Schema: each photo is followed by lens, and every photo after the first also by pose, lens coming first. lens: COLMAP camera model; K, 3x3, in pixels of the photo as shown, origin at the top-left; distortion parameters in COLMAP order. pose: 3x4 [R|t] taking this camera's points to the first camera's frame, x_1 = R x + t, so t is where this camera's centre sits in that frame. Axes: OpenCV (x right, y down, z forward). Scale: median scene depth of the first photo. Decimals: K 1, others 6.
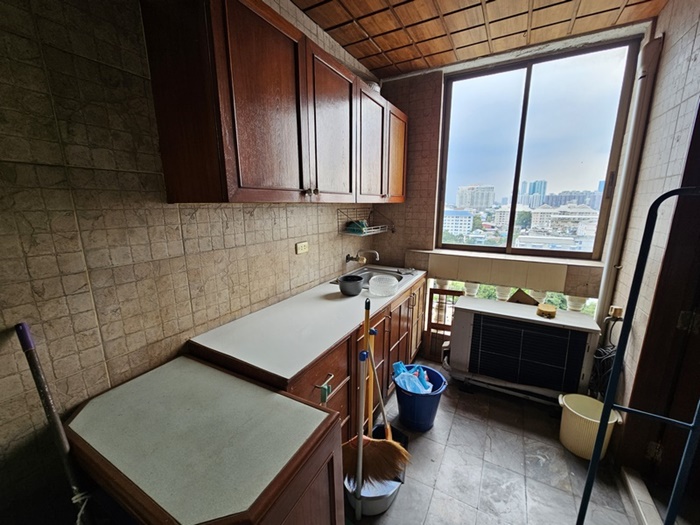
lens RADIAL K [[287.1, 0, 348.2], [0, 287.1, 264.2], [0, 0, 1]] dist [-0.001362, 0.000088]
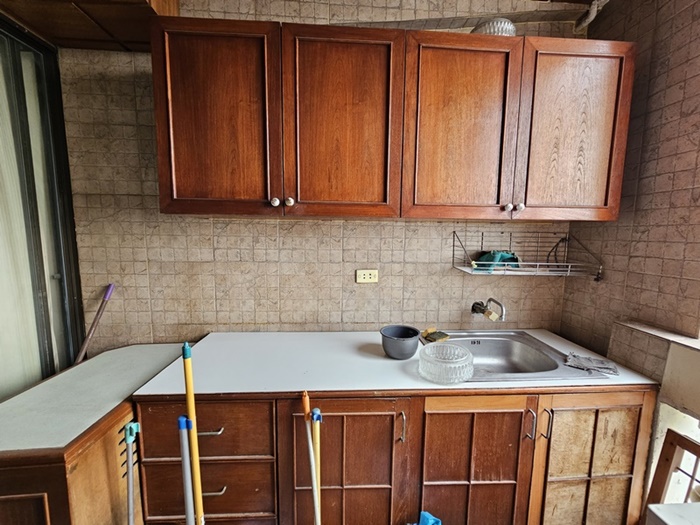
lens RADIAL K [[287.1, 0, 351.5], [0, 287.1, 265.0], [0, 0, 1]] dist [-0.001362, 0.000088]
pose [[0.545609, 0.101289, -0.831896, 0.518664], [-0.187614, 0.982237, -0.003455, -0.083387], [0.816769, 0.157960, 0.554920, 0.558246]]
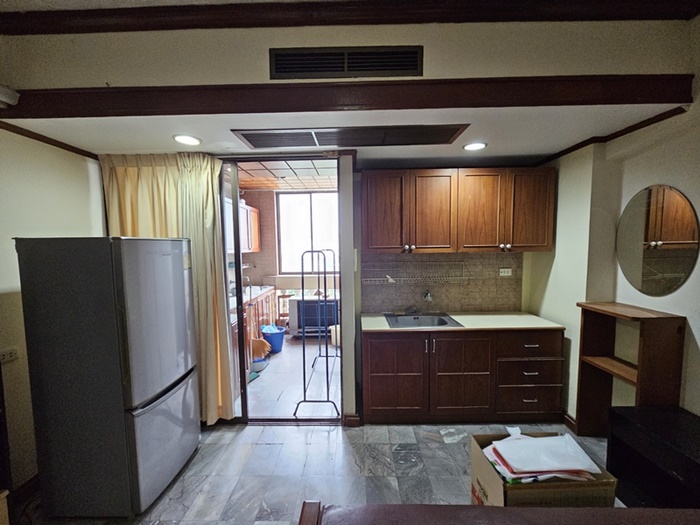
lens RADIAL K [[287.1, 0, 350.0], [0, 287.1, 265.6], [0, 0, 1]] dist [-0.001362, 0.000088]
pose [[0.879328, -0.044451, 0.474138, -0.270606], [0.113576, 0.986479, -0.118152, 0.246081], [-0.462475, 0.157745, 0.872487, -1.326986]]
